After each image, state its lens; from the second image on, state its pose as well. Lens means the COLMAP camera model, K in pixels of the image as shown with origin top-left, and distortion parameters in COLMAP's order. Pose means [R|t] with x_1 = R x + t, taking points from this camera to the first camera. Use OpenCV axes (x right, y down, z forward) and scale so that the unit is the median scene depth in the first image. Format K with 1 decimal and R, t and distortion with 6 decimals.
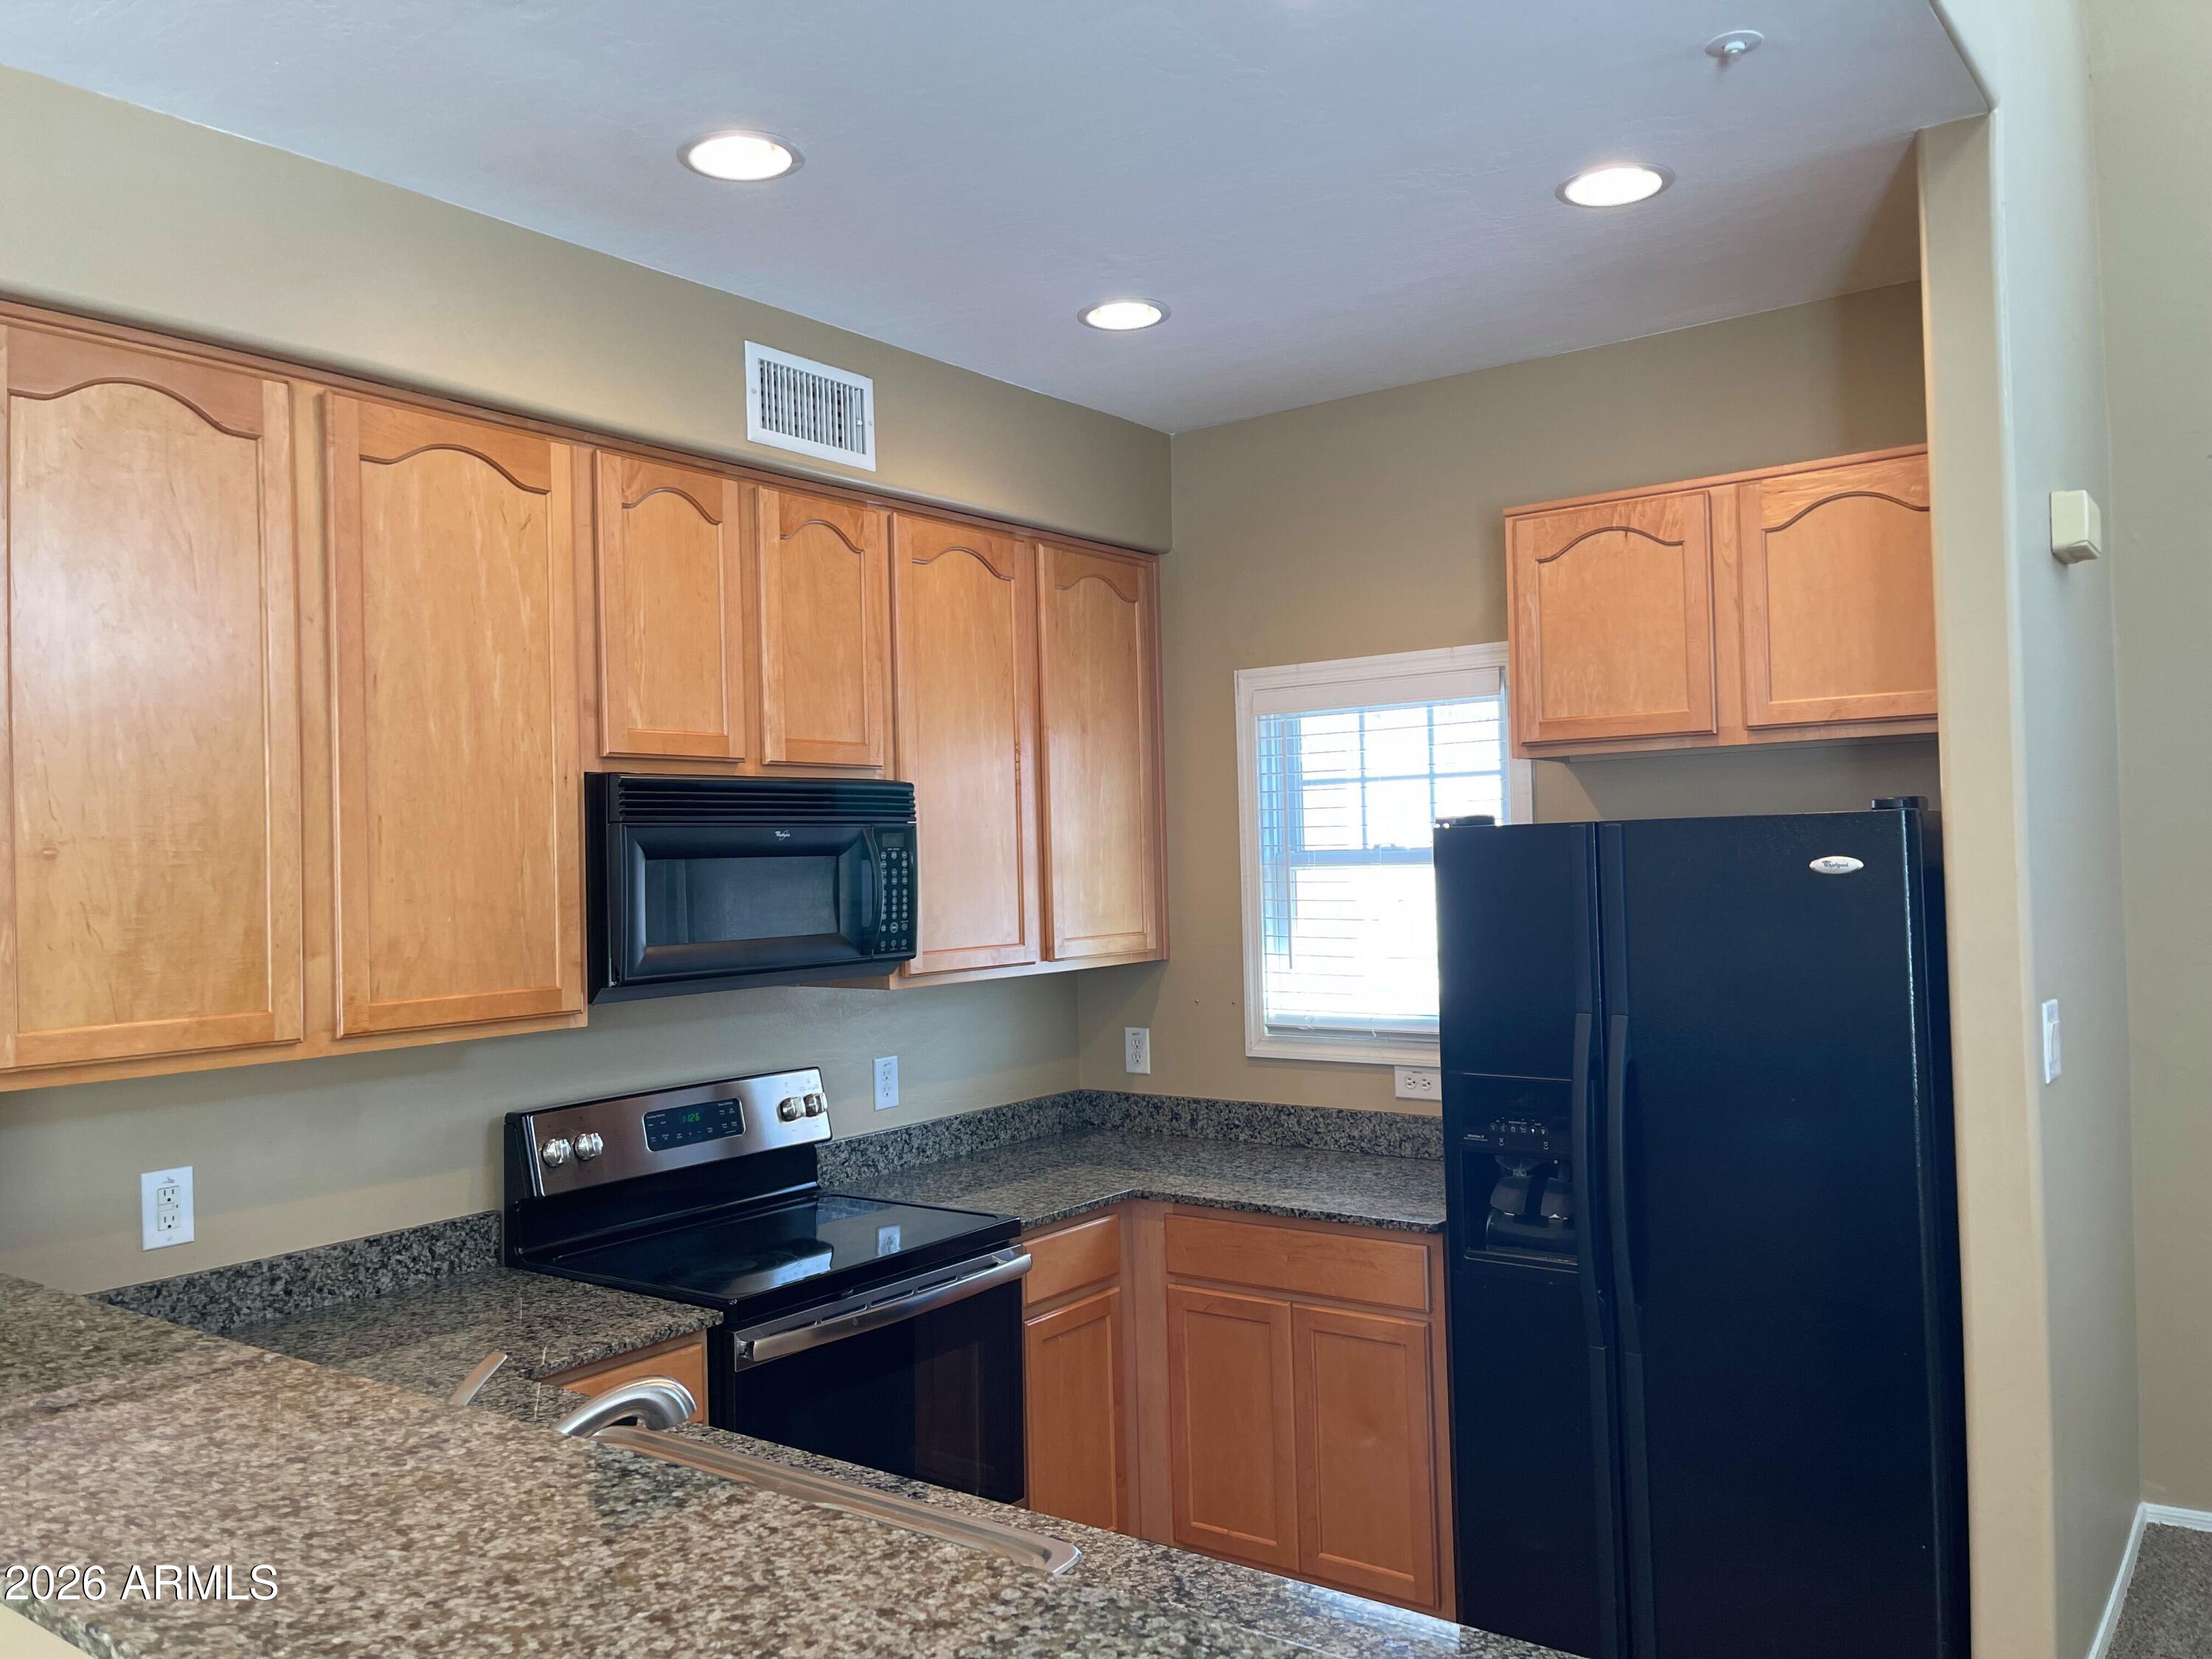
lens RADIAL K [[1681.5, 0, 1148.2], [0, 1681.5, 825.2], [0, 0, 1]] dist [0.049428, -0.061894]
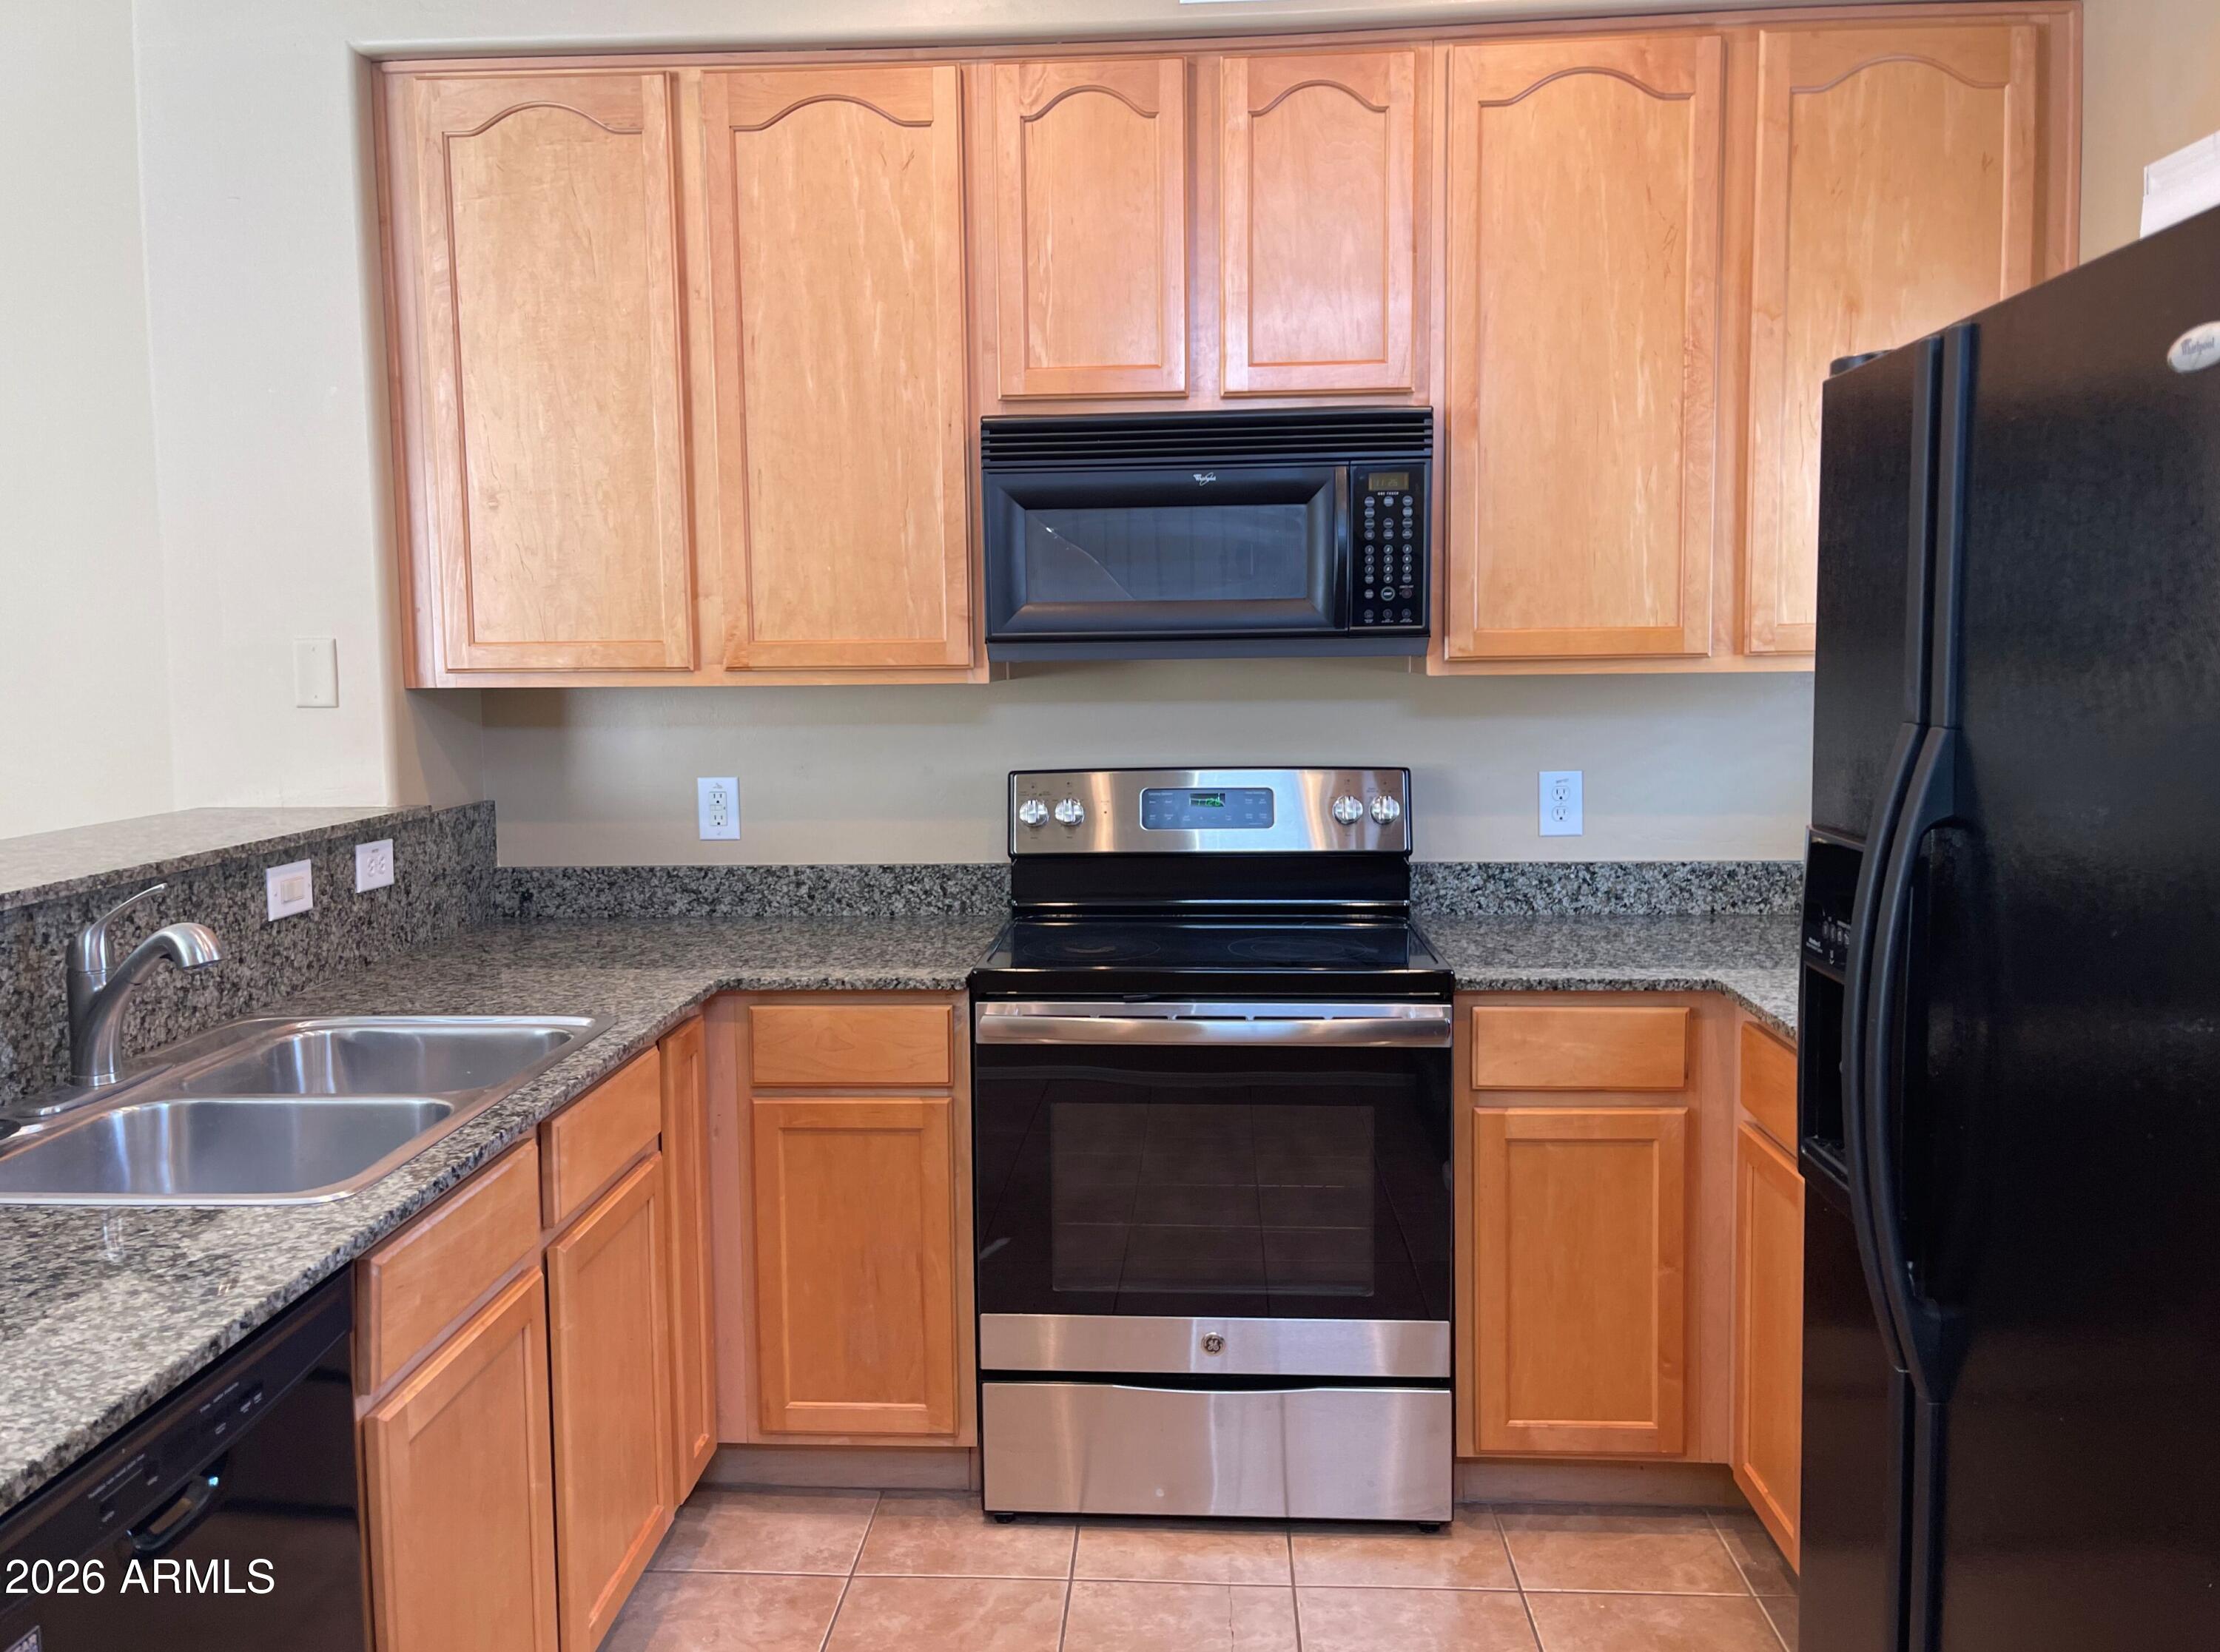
lens RADIAL K [[1705.7, 0, 1110.0], [0, 1705.7, 826.0], [0, 0, 1]] dist [0.053157, -0.111029]
pose [[0.537224, 0.102728, -0.837160, 0.488972], [0.015038, 0.991231, 0.131284, 0.064358], [0.843305, -0.083118, 0.530969, 0.467909]]
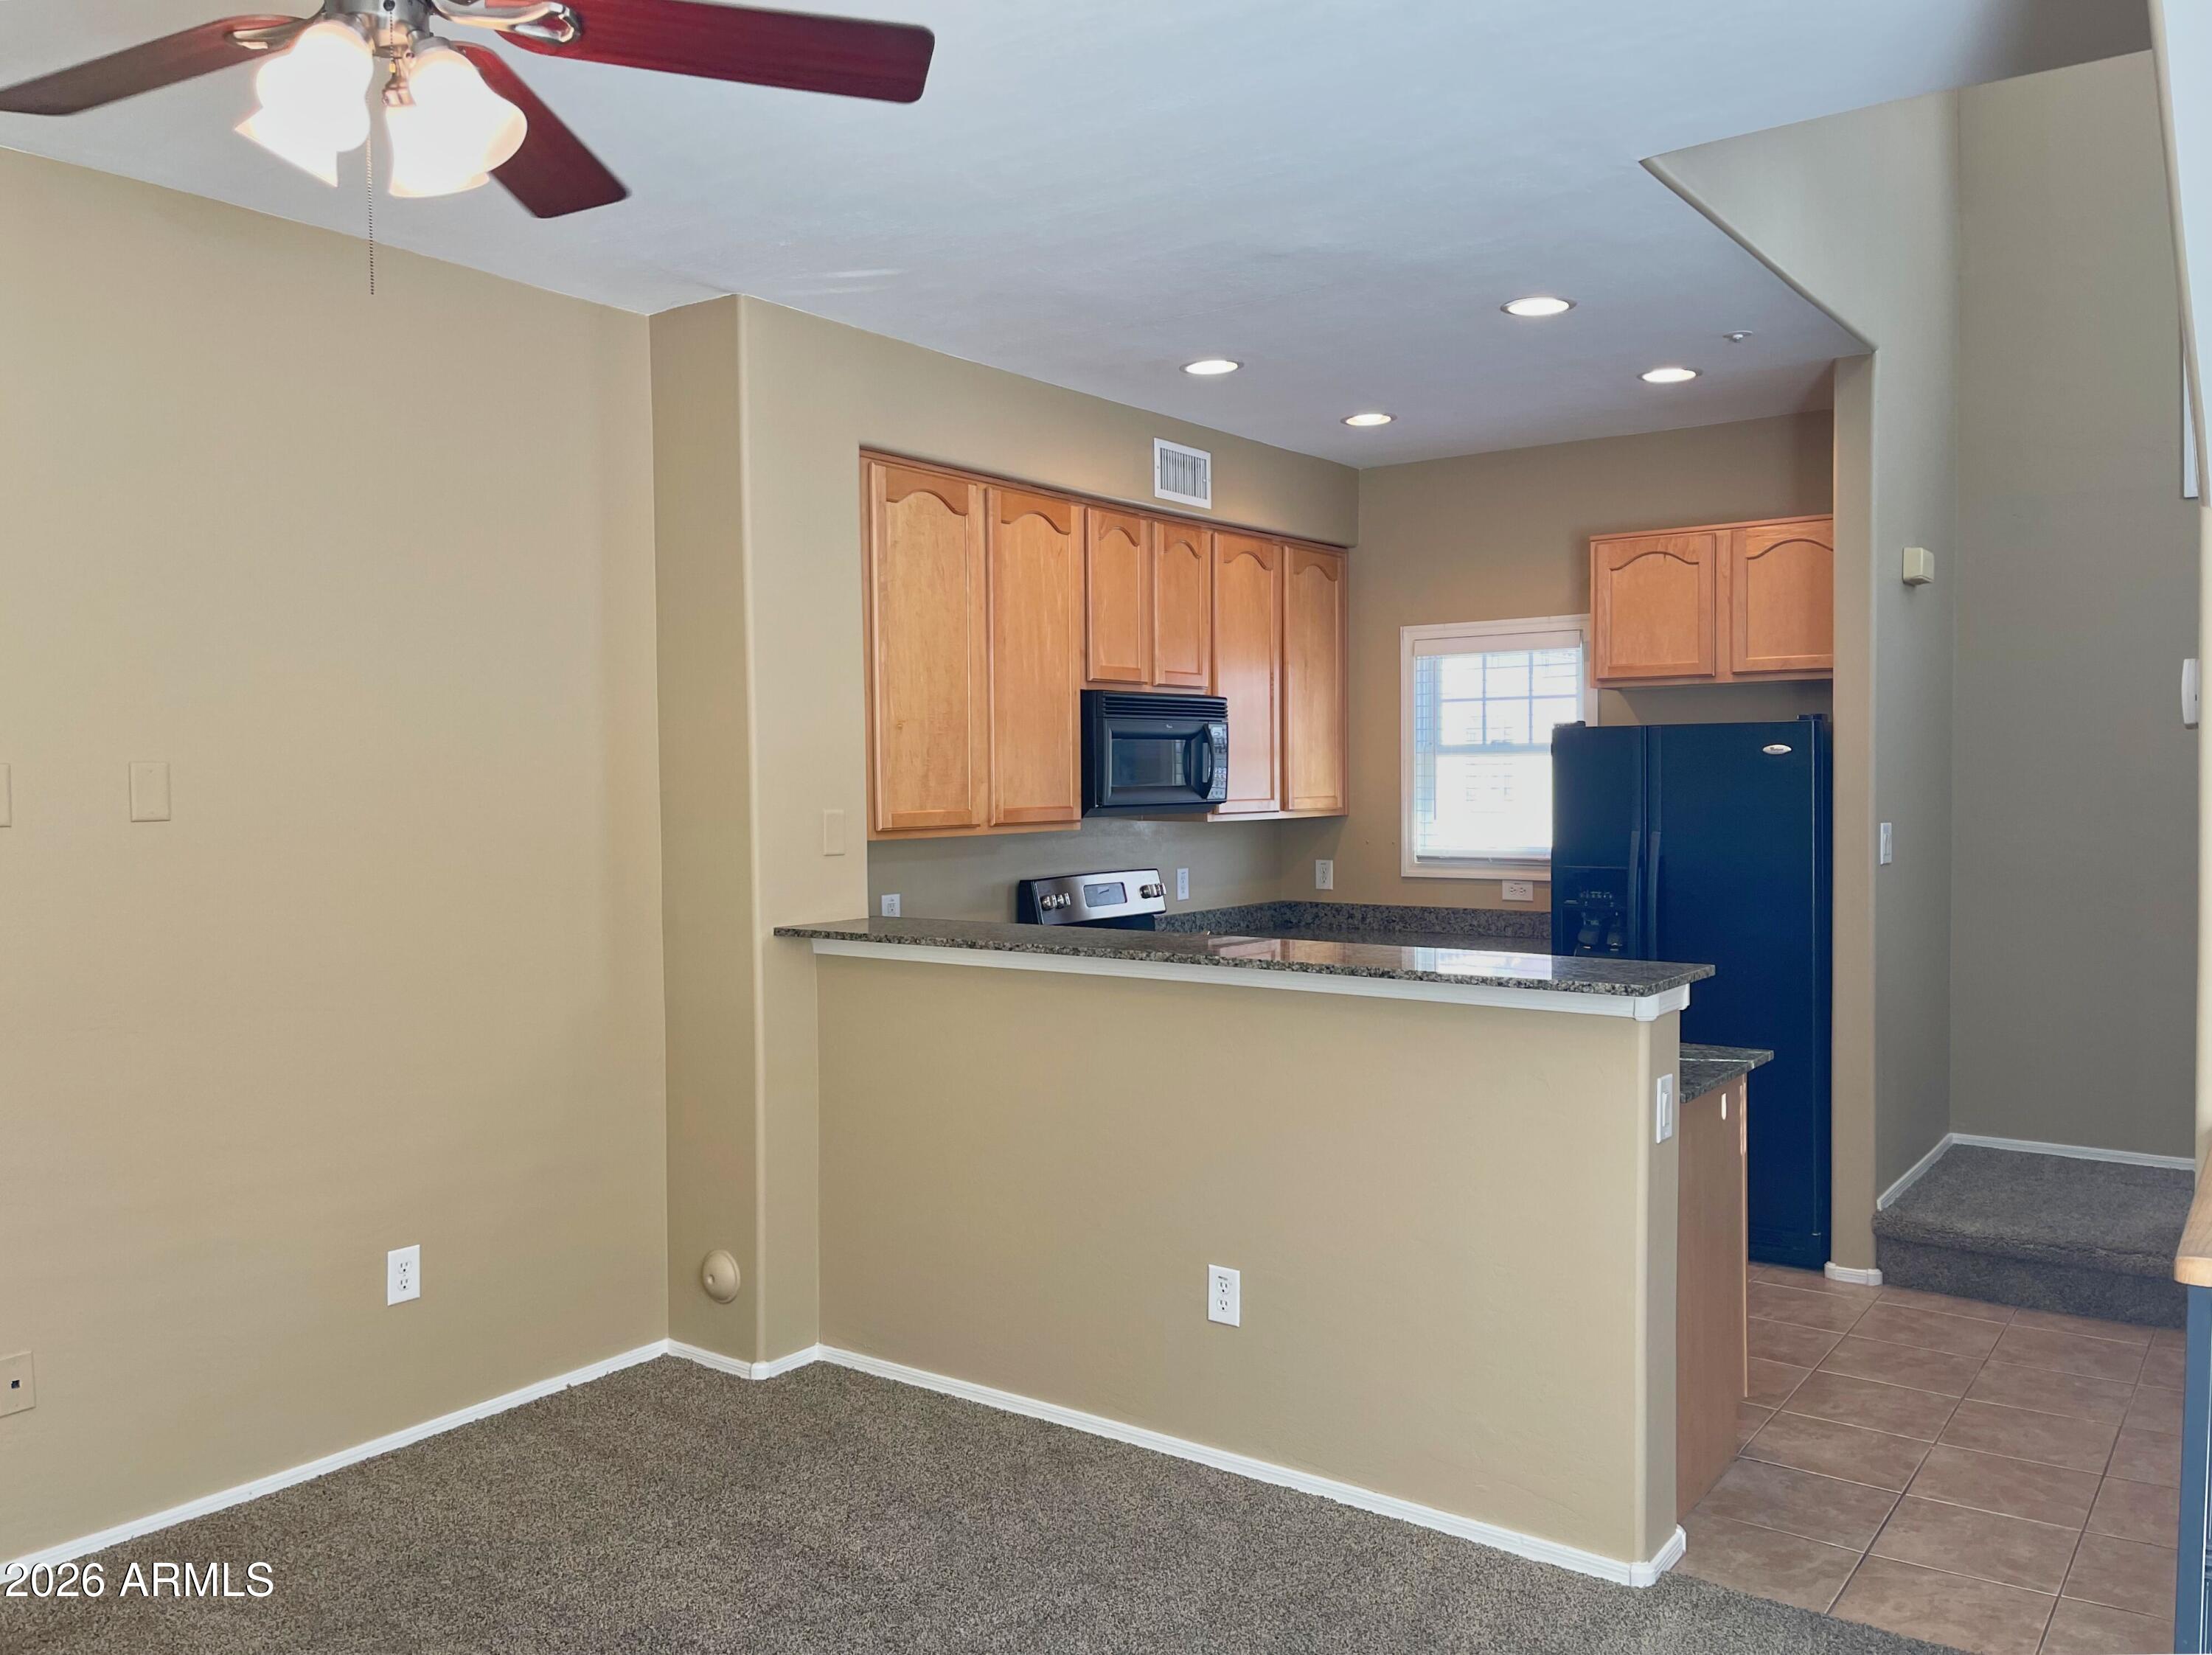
lens RADIAL K [[1699.6, 0, 1106.0], [0, 1699.6, 827.5], [0, 0, 1]] dist [0.053157, -0.111029]
pose [[0.999805, 0.017280, -0.009572, -0.256148], [-0.016755, 0.998487, 0.052375, 0.018481], [0.010462, -0.052205, 0.998582, -0.729589]]
